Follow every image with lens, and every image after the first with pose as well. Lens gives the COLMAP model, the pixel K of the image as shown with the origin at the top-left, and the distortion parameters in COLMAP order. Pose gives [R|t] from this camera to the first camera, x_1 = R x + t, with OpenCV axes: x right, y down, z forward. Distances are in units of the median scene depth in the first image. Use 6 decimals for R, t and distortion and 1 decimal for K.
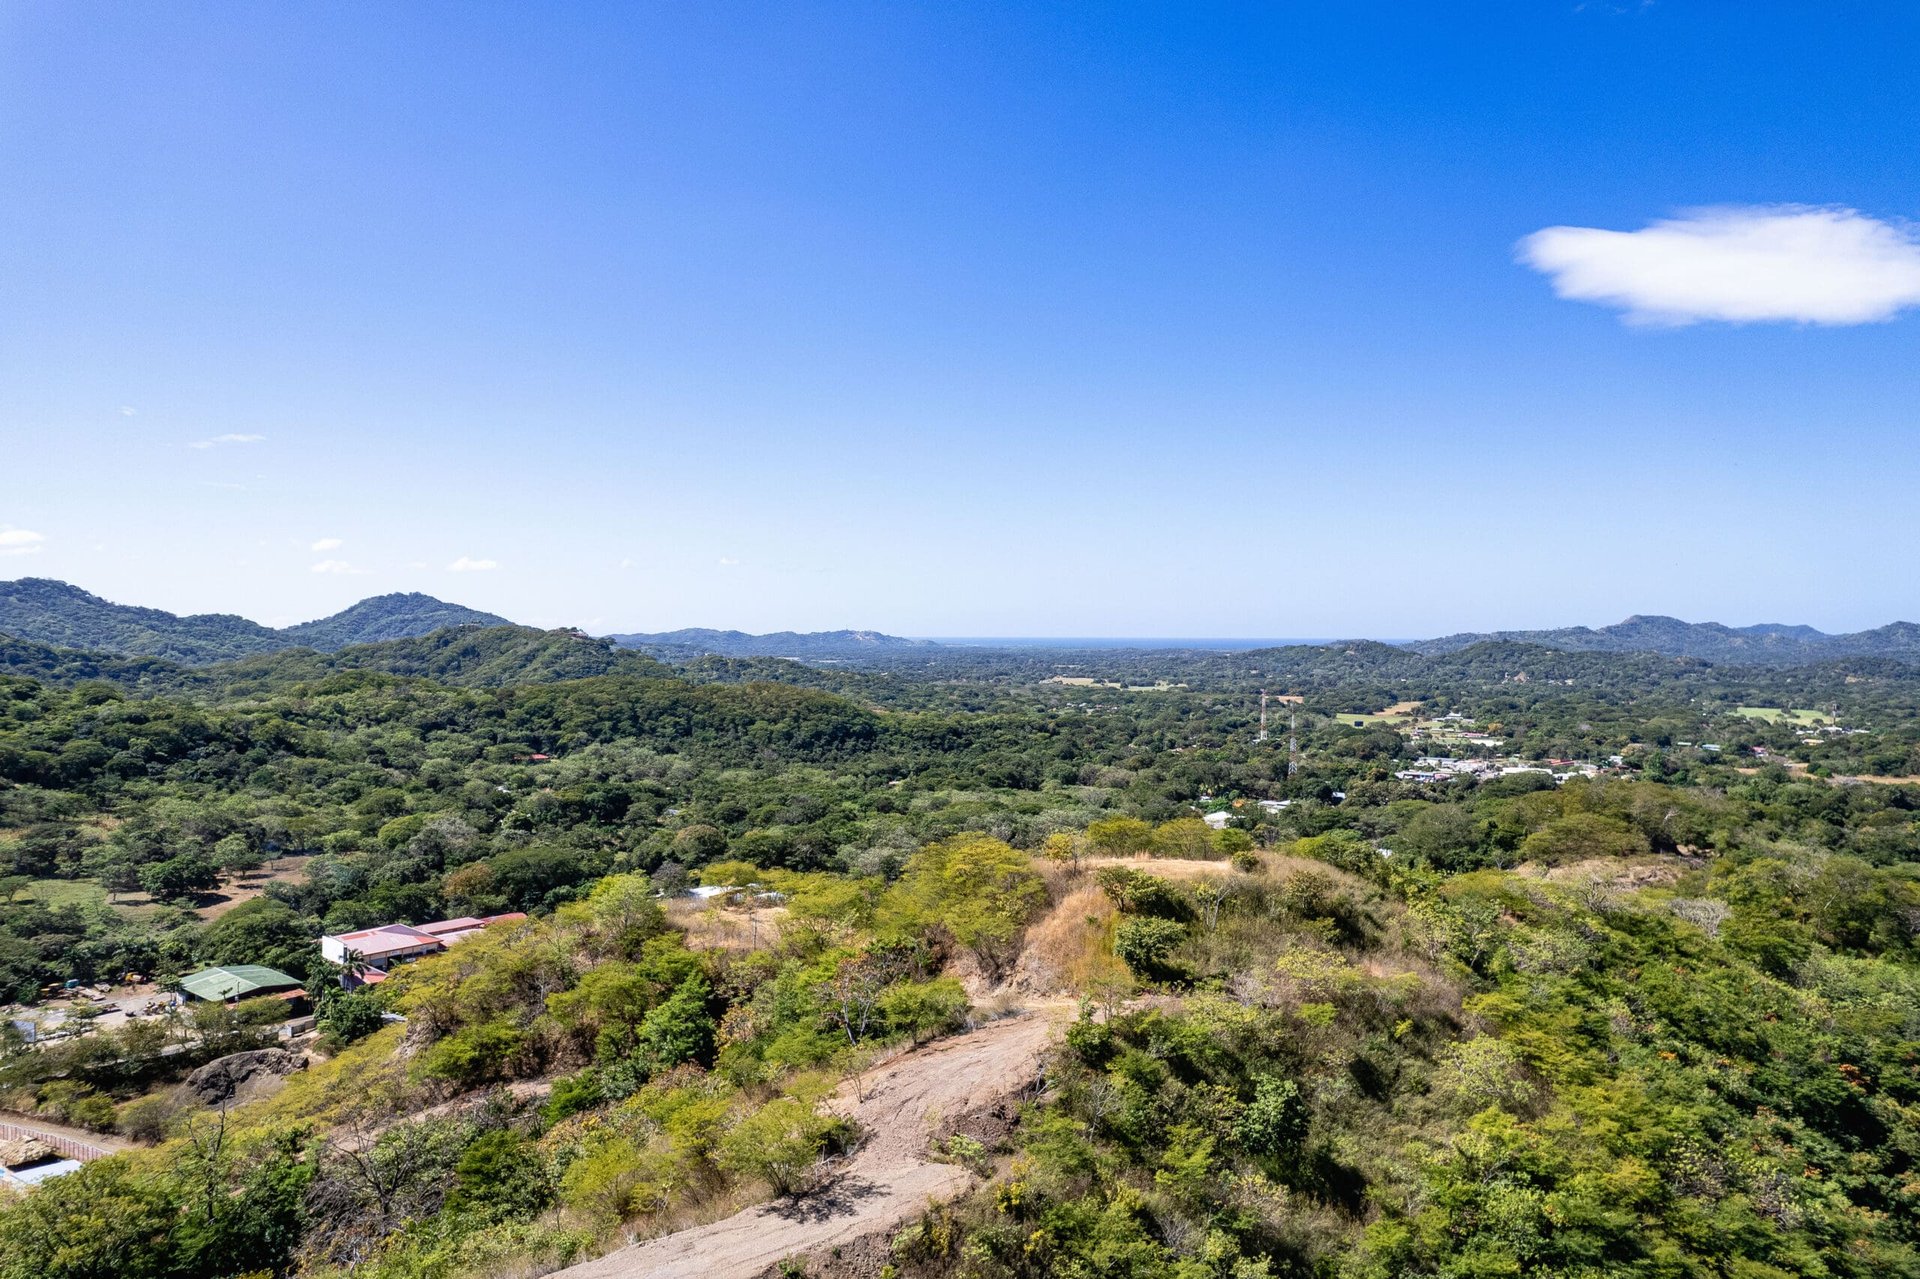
lens RADIAL K [[1260.1, 0, 961.5], [0, 1260.1, 638.3], [0, 0, 1]] dist [-0.064768, 0.042028]
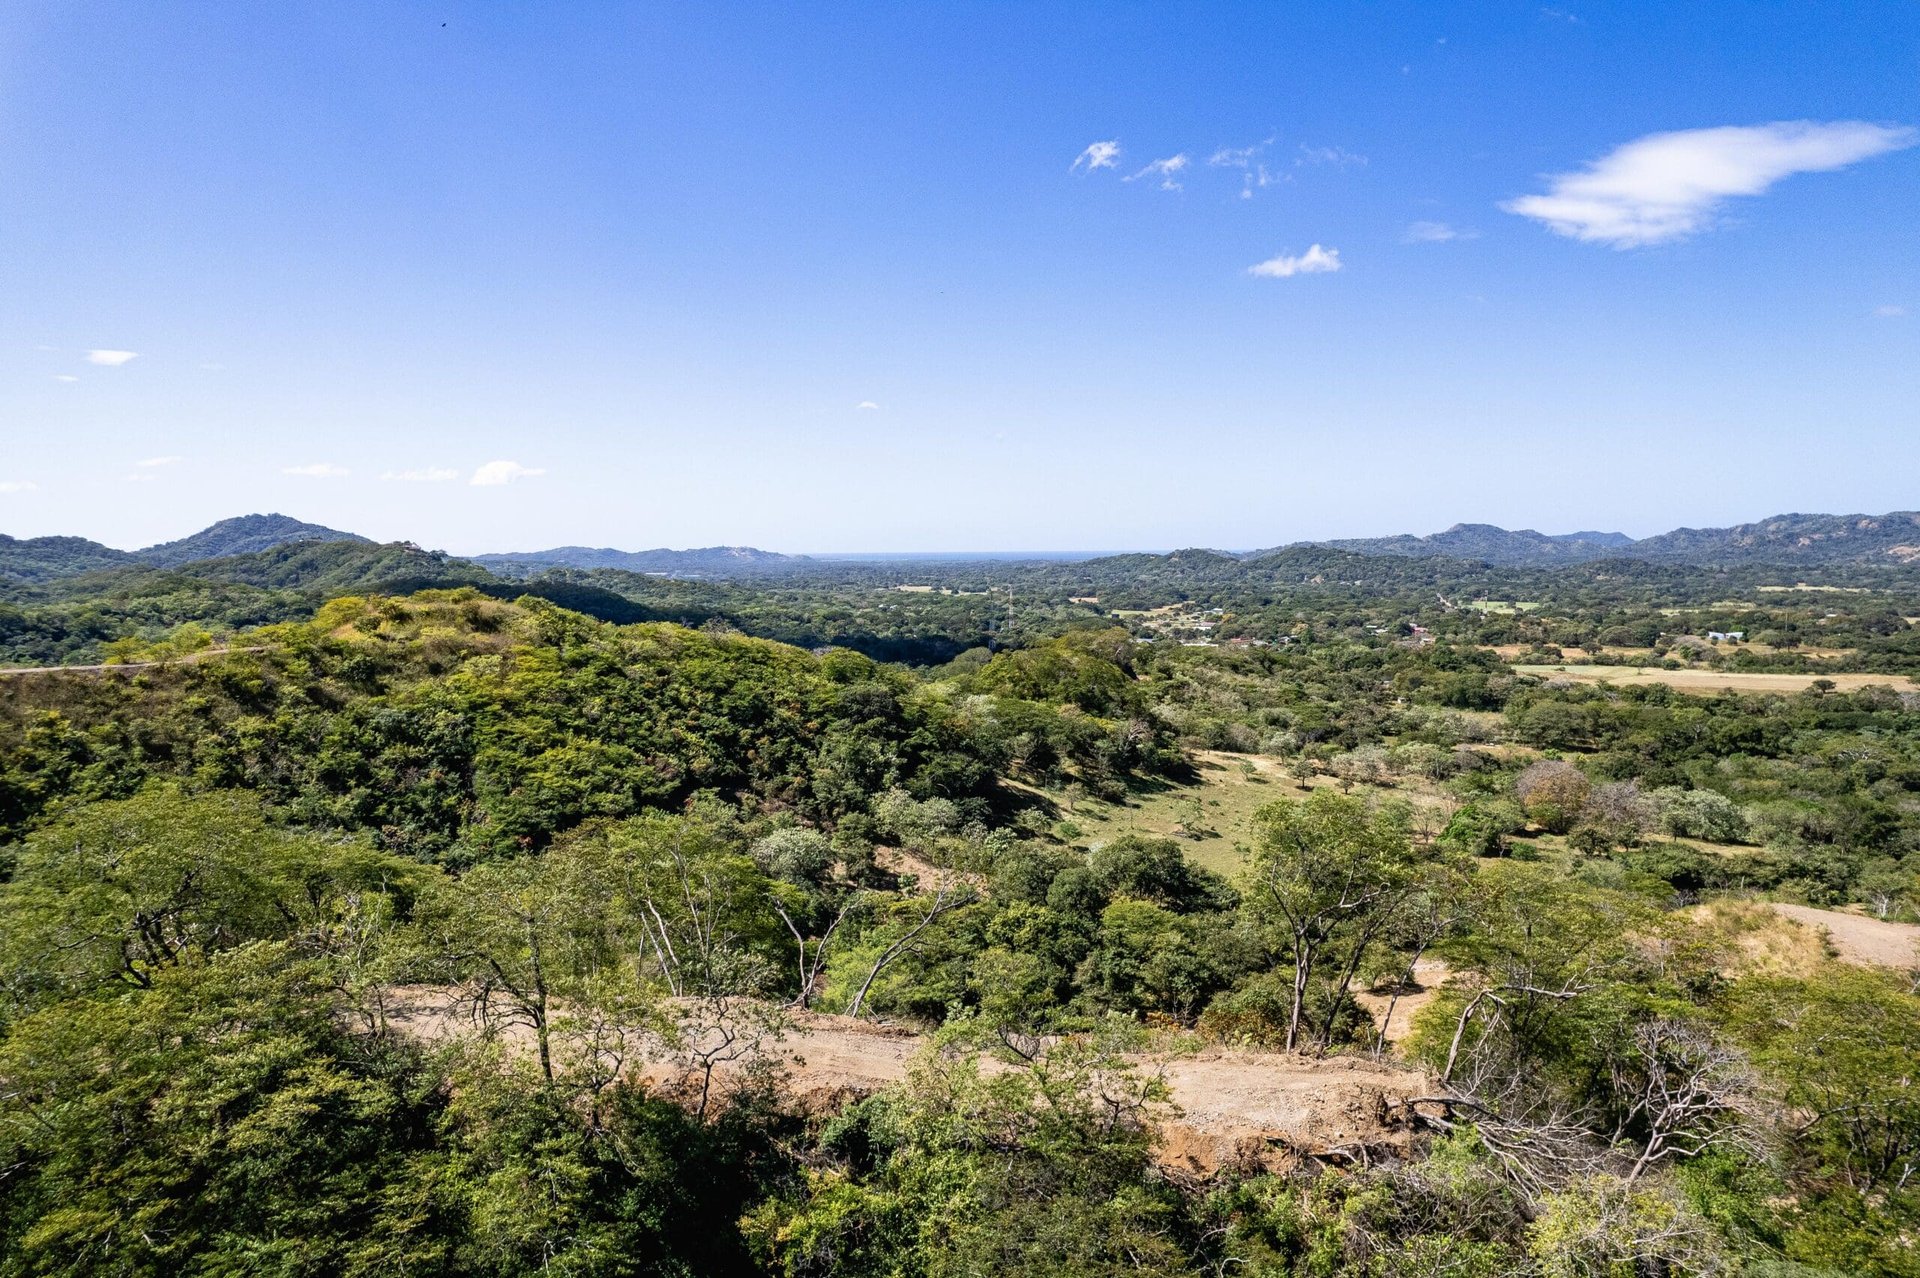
lens RADIAL K [[1246.7, 0, 967.4], [0, 1246.7, 638.8], [0, 0, 1]] dist [-0.083395, 0.084339]
pose [[0.995855, -0.018227, 0.089114, 0.133042], [0.012150, 0.997593, 0.068269, 0.016005], [-0.090144, -0.066903, 0.993679, -0.175222]]
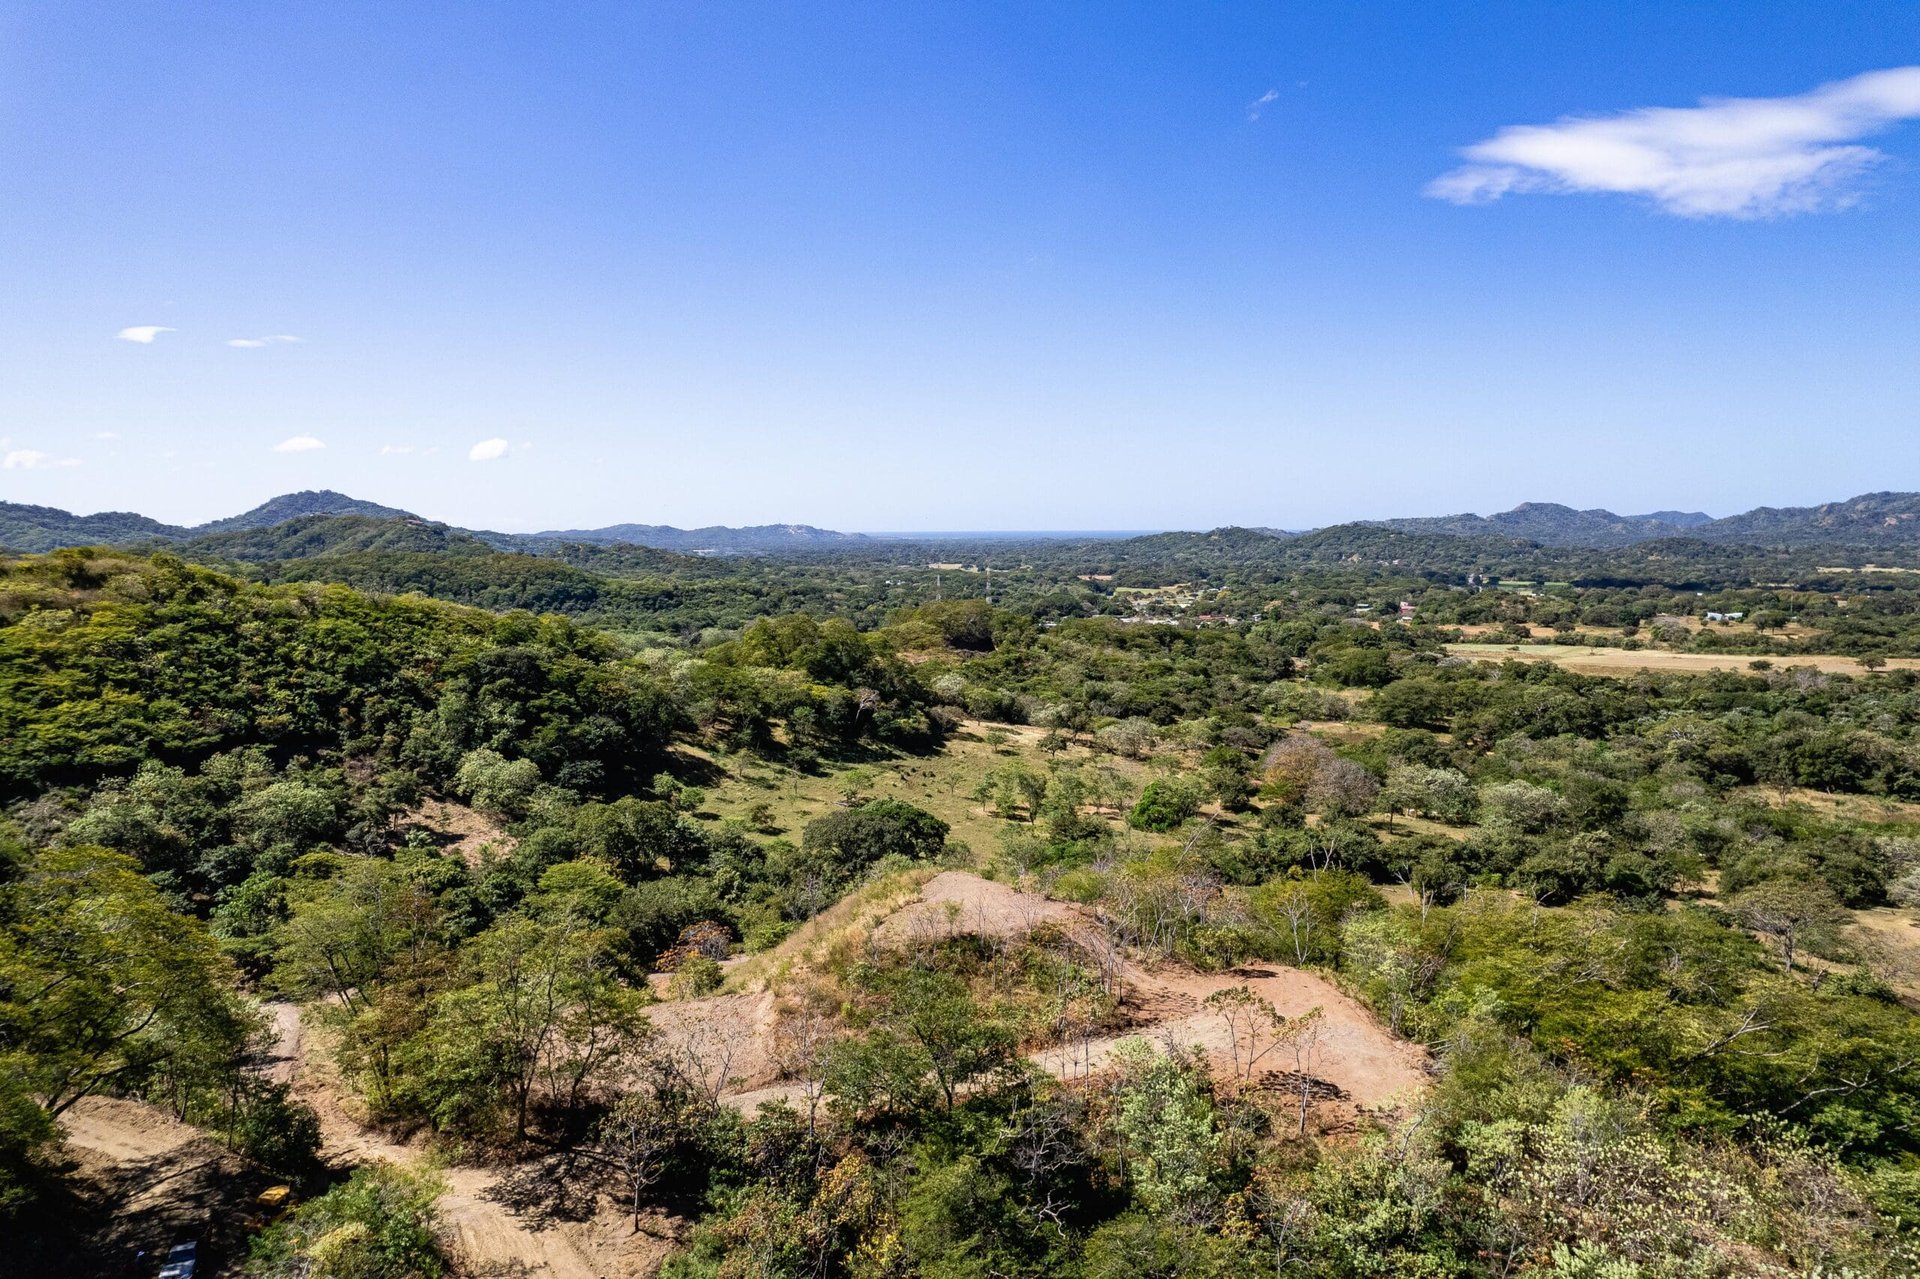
lens RADIAL K [[1258.7, 0, 969.4], [0, 1258.7, 634.1], [0, 0, 1]] dist [-0.085393, 0.085664]
pose [[0.999391, -0.012045, 0.032752, 0.250413], [0.009399, 0.996768, 0.079782, 0.022693], [-0.033607, -0.079426, 0.996274, -0.175275]]
